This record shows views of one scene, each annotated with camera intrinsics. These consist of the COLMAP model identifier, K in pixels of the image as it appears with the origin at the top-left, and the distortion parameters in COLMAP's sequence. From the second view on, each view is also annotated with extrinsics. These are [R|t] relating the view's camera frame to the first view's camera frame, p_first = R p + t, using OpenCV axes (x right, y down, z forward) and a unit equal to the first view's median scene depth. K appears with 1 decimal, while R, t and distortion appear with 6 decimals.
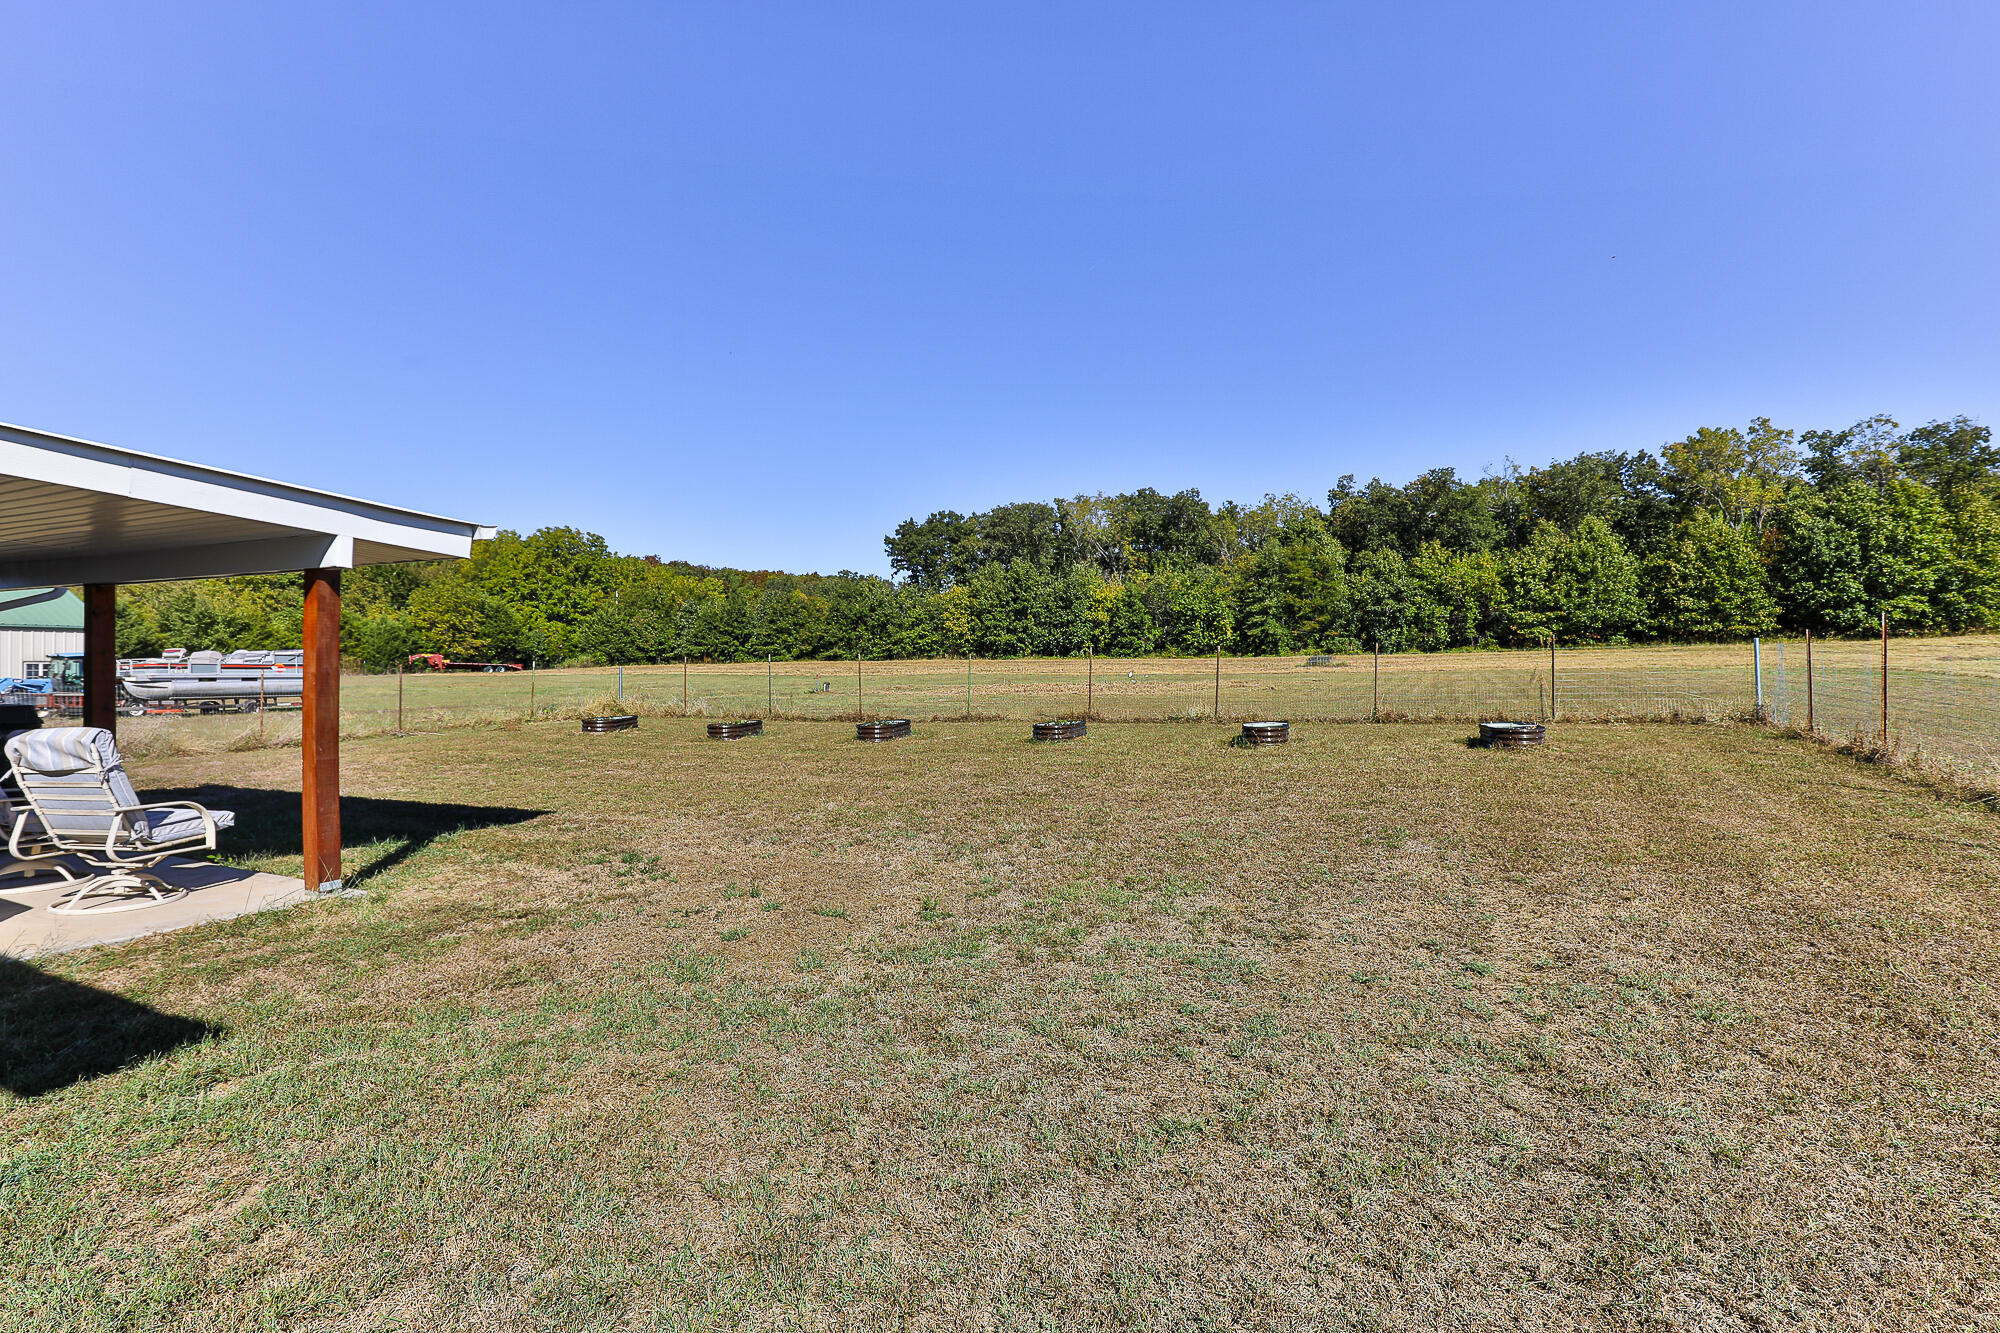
lens RADIAL K [[913.1, 0, 1000.0], [0, 913.1, 666.5], [0, 0, 1]] dist [-0.002453, -0.000509]
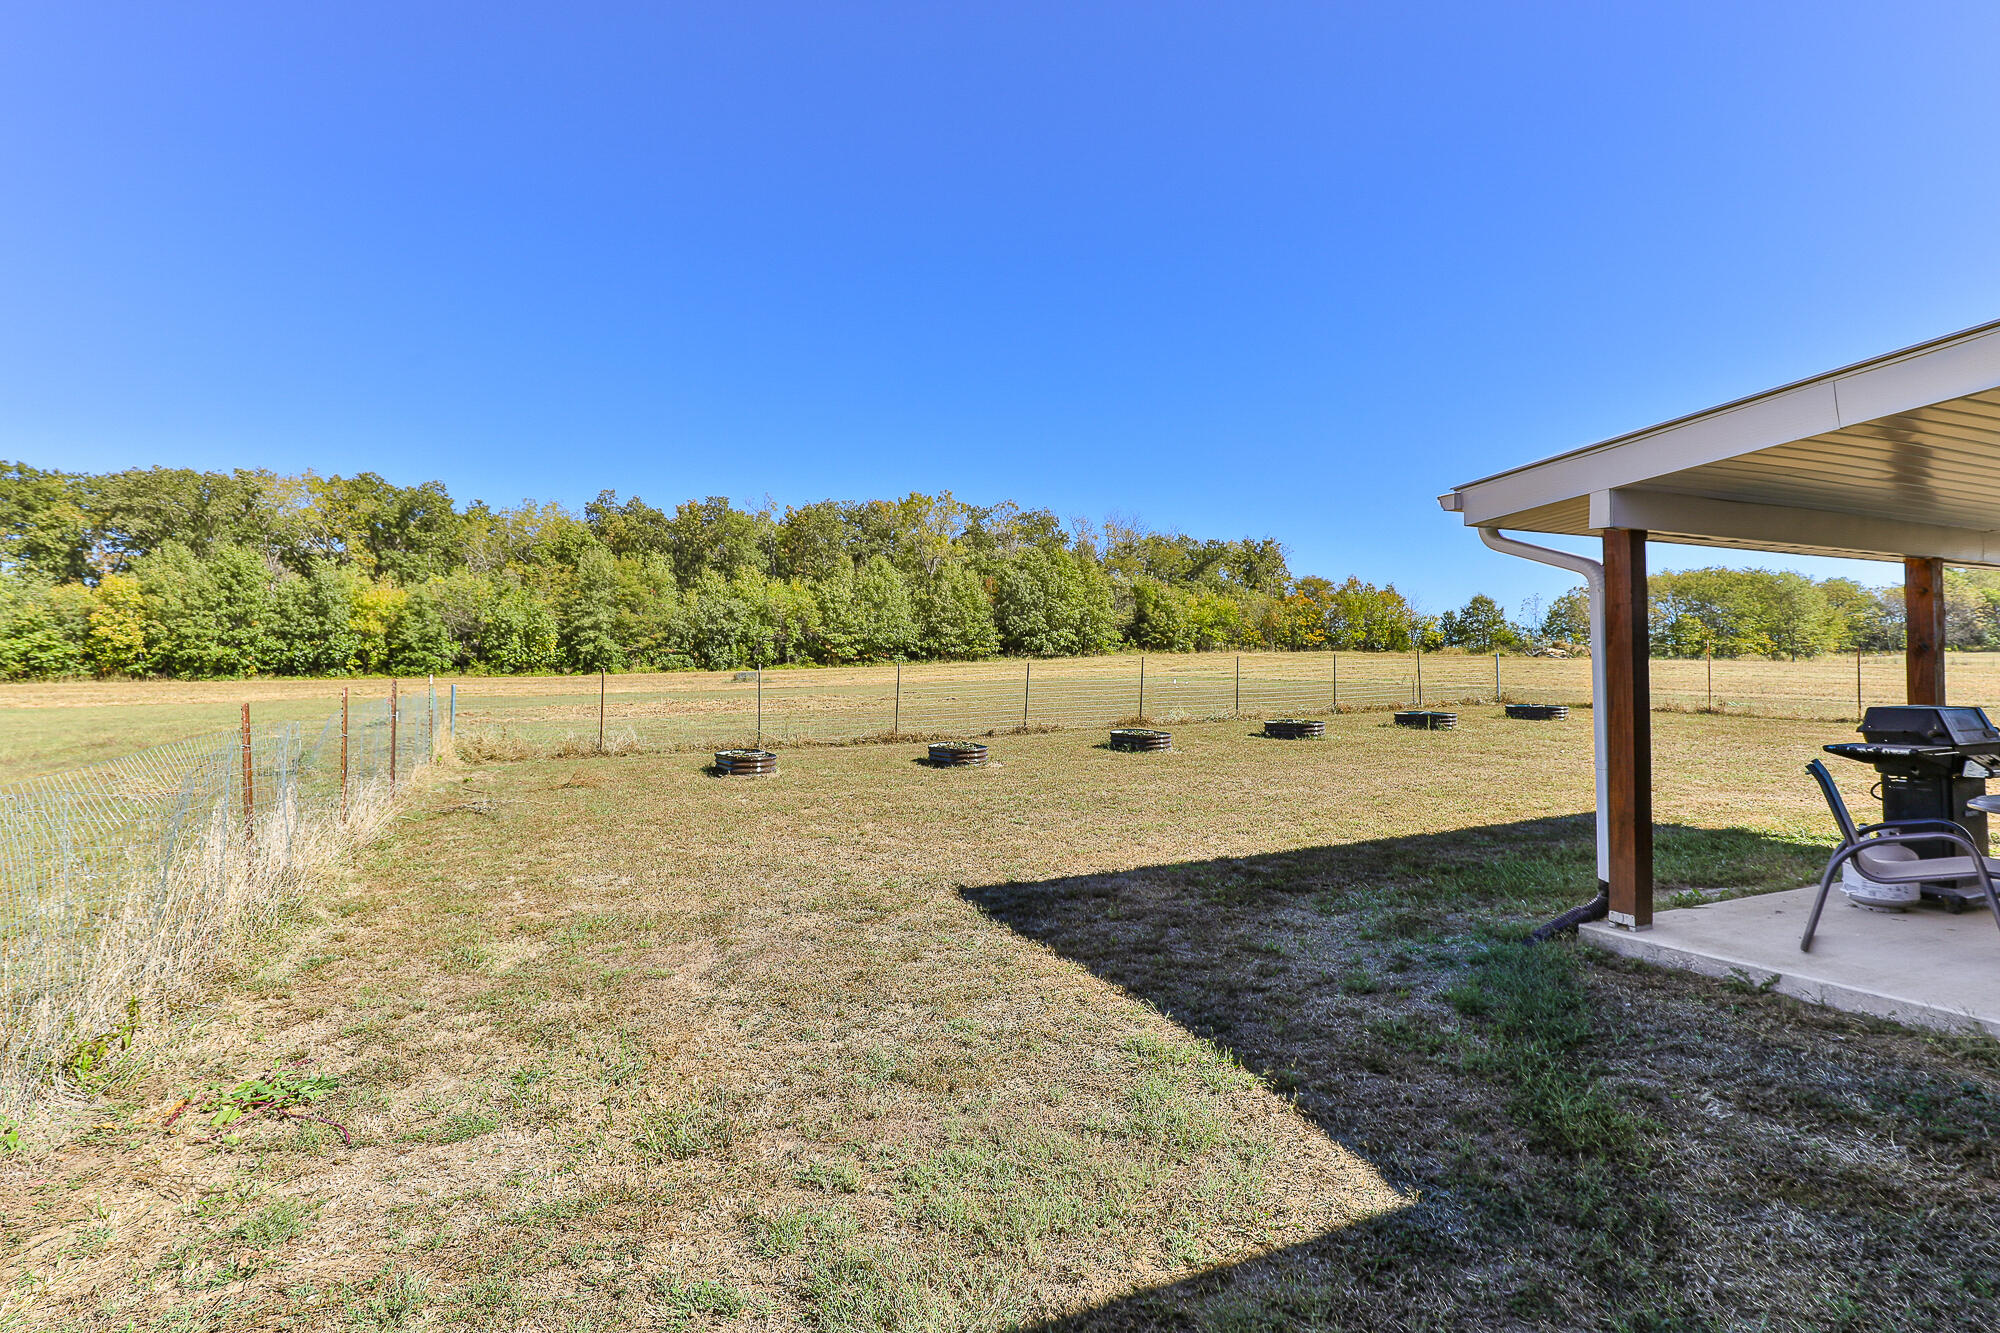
lens RADIAL K [[932.8, 0, 951.0], [0, 932.8, 664.4], [0, 0, 1]] dist [0.001597, 0.000188]
pose [[0.700748, 0.000621, 0.713408, -0.140746], [0.015840, 0.999740, -0.016429, 0.000458], [-0.713233, 0.022813, 0.700556, 0.066639]]
